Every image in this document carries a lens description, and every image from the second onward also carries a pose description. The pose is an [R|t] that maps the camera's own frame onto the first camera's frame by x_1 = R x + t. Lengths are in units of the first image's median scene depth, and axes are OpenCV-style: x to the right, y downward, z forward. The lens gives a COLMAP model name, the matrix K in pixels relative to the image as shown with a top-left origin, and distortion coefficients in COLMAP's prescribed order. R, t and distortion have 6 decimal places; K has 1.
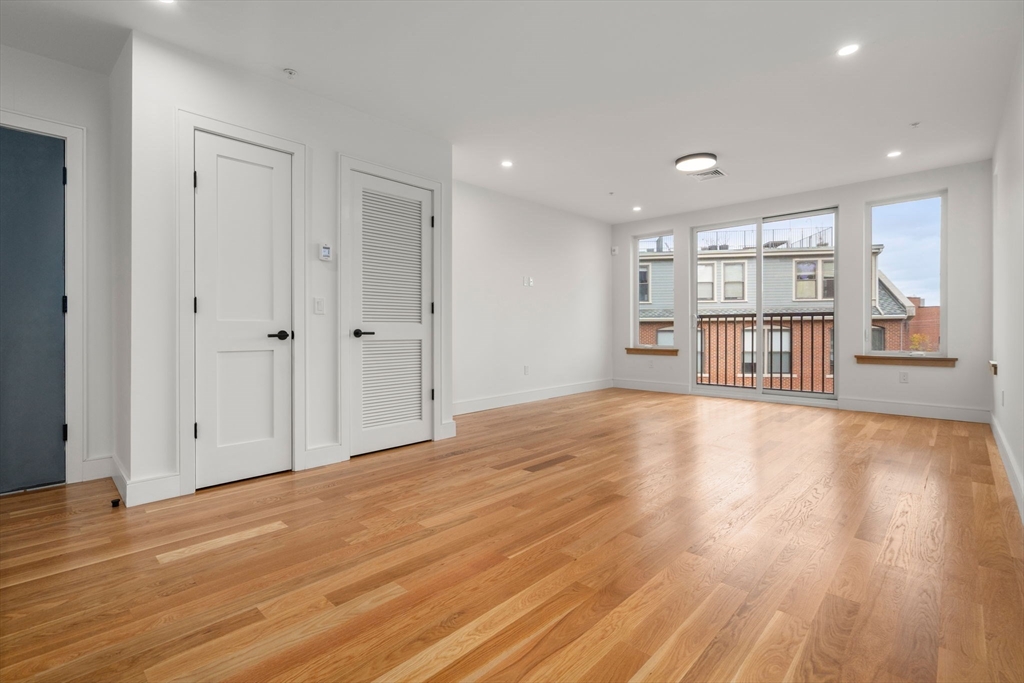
lens RADIAL K [[473.5, 0, 512.5], [0, 473.5, 334.5], [0, 0, 1]] dist [0.000570, 0.000099]
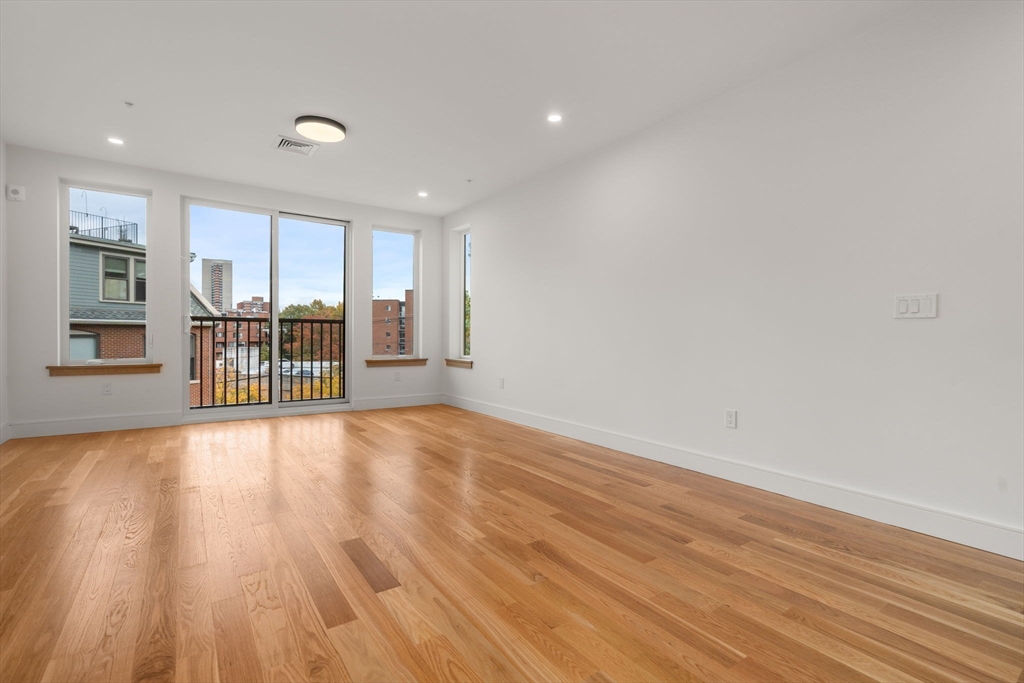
lens RADIAL K [[472.4, 0, 506.8], [0, 472.4, 336.7], [0, 0, 1]] dist [-0.002286, 0.000218]
pose [[0.200949, 0.004342, 0.979592, -0.247134], [0.004213, 0.999977, -0.005297, -0.002687], [-0.979593, 0.005192, 0.200926, 0.382722]]
